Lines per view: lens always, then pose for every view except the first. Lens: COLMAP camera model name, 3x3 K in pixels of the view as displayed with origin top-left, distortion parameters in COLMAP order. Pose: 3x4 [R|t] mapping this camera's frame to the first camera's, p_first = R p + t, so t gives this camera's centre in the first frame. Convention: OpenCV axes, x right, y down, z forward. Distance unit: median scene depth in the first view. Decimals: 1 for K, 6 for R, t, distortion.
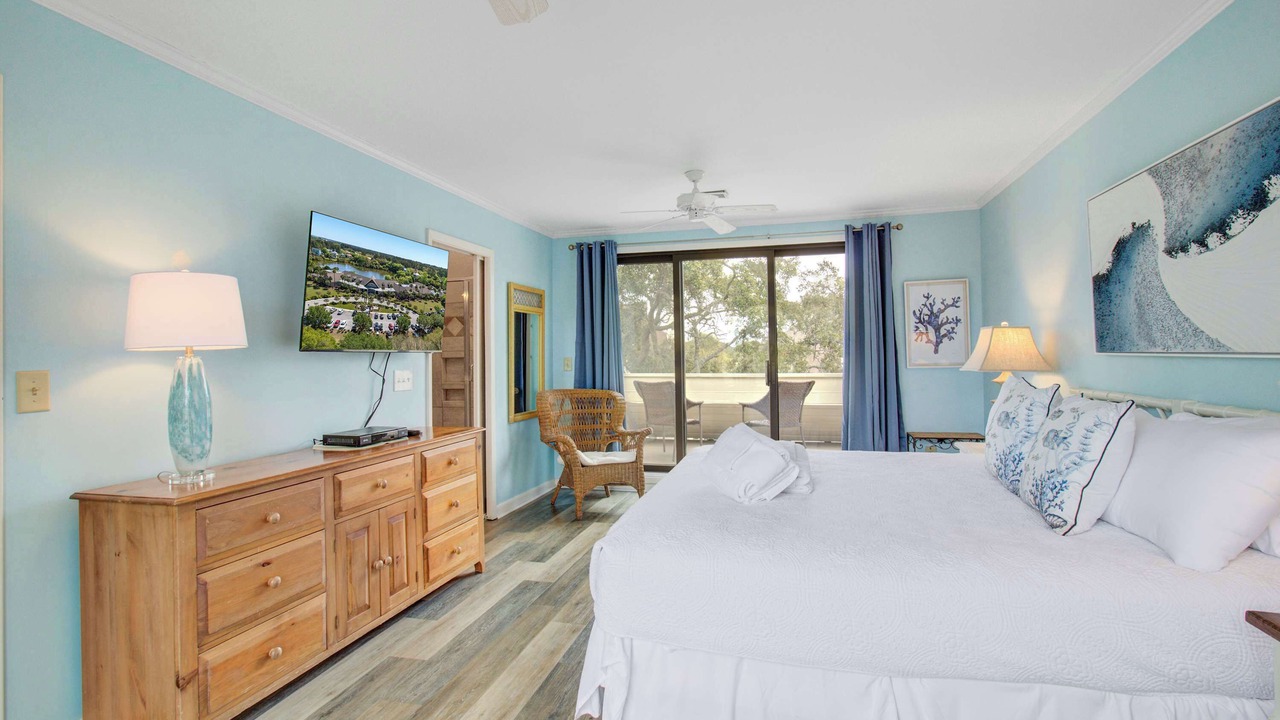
lens RADIAL K [[612.6, 0, 640.5], [0, 612.6, 366.1], [0, 0, 1]] dist [-0.000517, 0.003222]
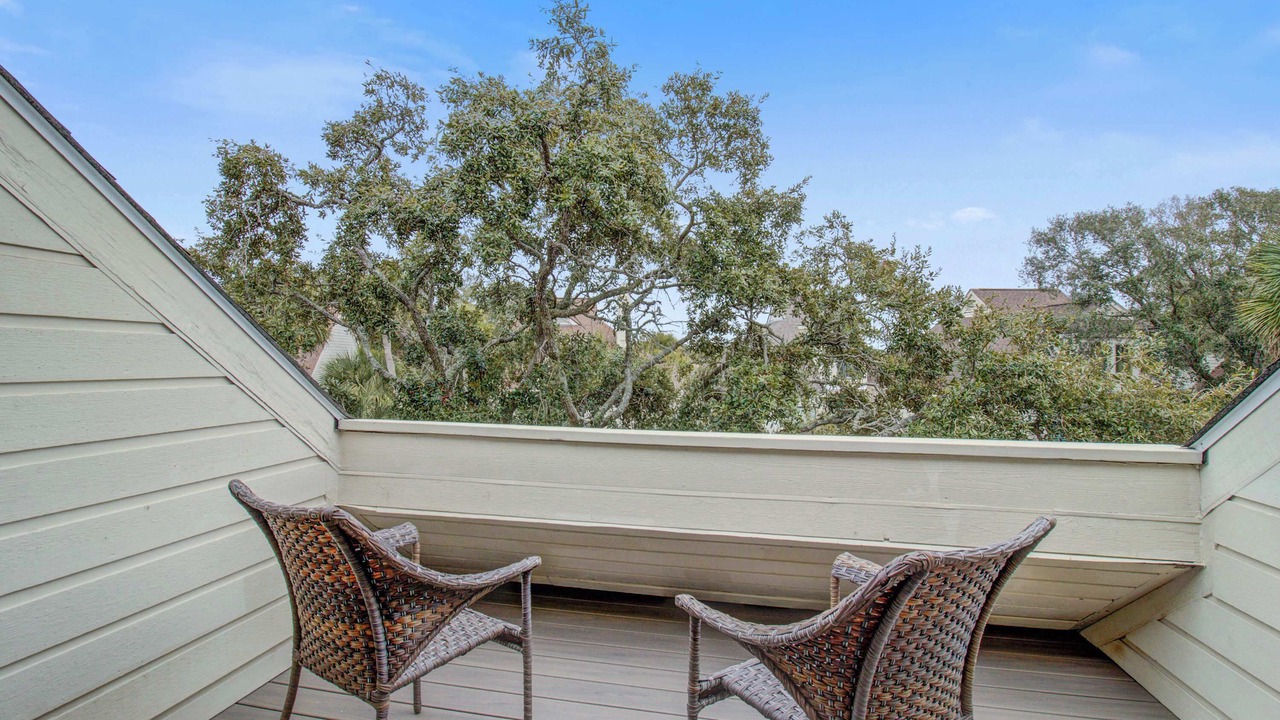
lens RADIAL K [[612.6, 0, 639.5], [0, 612.6, 365.5], [0, 0, 1]] dist [-0.000517, 0.003222]
pose [[0.997278, 0.015829, 0.072009, 0.164144], [-0.016105, 0.999865, 0.003263, -0.036891], [-0.071948, -0.004414, 0.997399, 1.069768]]
